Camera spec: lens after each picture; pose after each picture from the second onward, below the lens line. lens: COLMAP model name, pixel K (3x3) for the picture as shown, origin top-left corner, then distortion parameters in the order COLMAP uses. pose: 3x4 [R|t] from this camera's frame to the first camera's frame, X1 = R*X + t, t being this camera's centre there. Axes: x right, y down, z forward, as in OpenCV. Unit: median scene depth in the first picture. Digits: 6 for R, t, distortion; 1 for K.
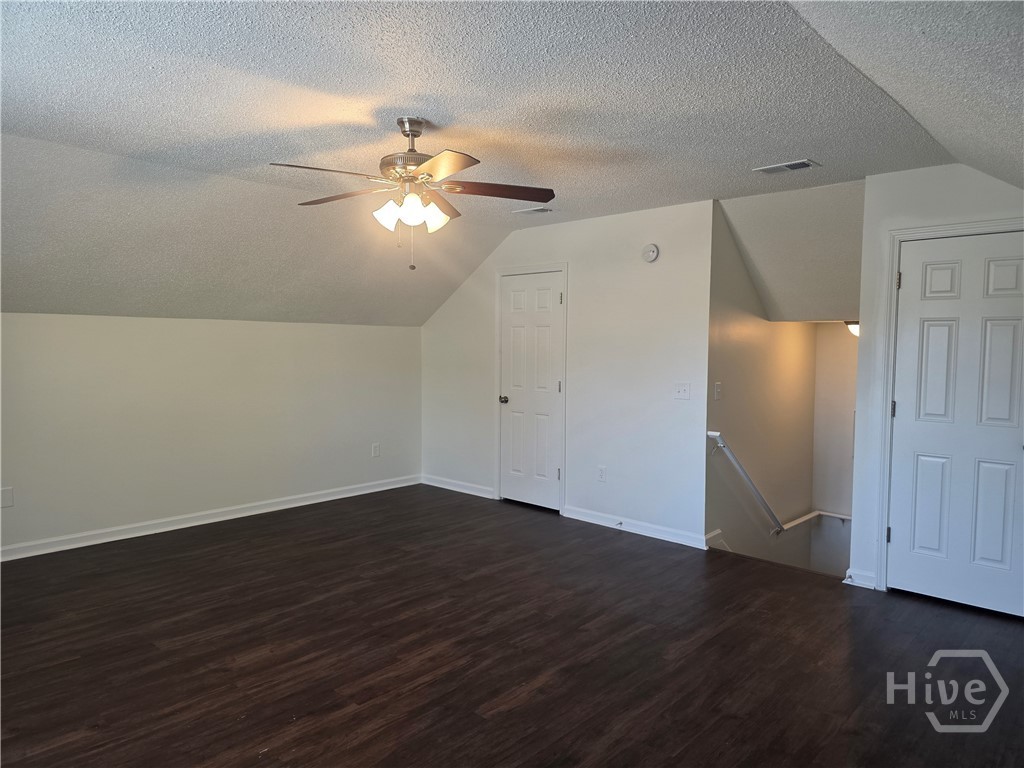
lens RADIAL K [[687.1, 0, 520.0], [0, 687.1, 383.9], [0, 0, 1]] dist [0.071297, -0.065856]
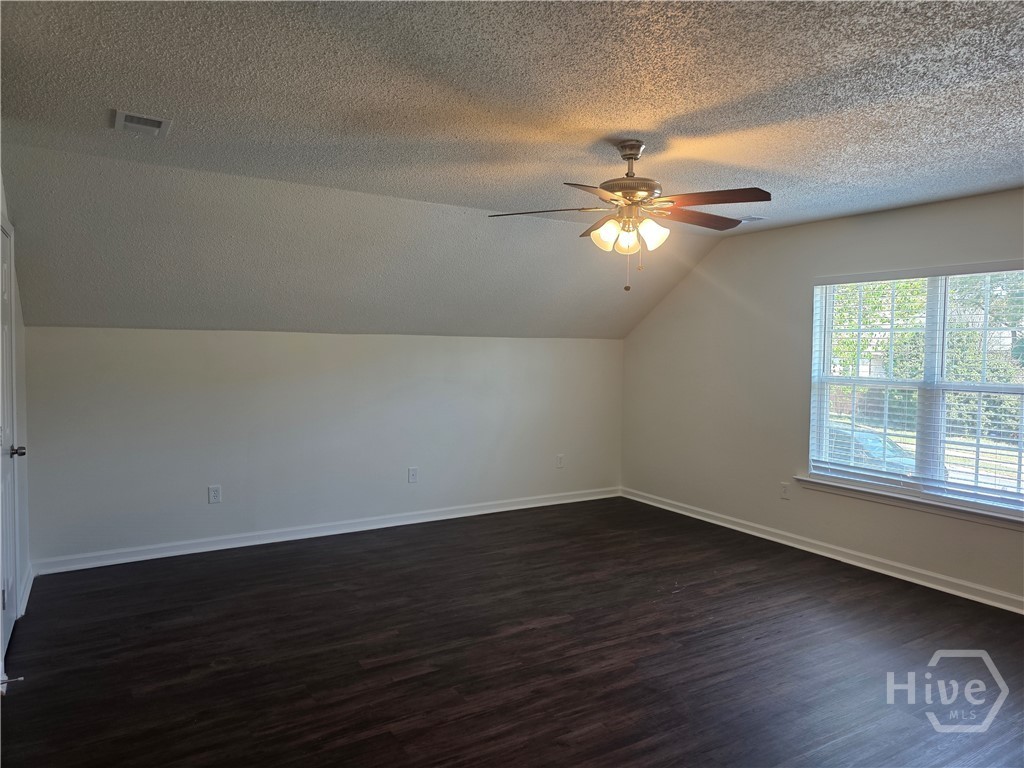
lens RADIAL K [[687.1, 0, 520.0], [0, 687.1, 383.9], [0, 0, 1]] dist [0.071297, -0.065856]
pose [[-0.959305, -0.034225, 0.280291, -0.288670], [-0.002877, 0.993761, 0.111497, -0.137274], [-0.282358, 0.106153, -0.953418, 1.992961]]
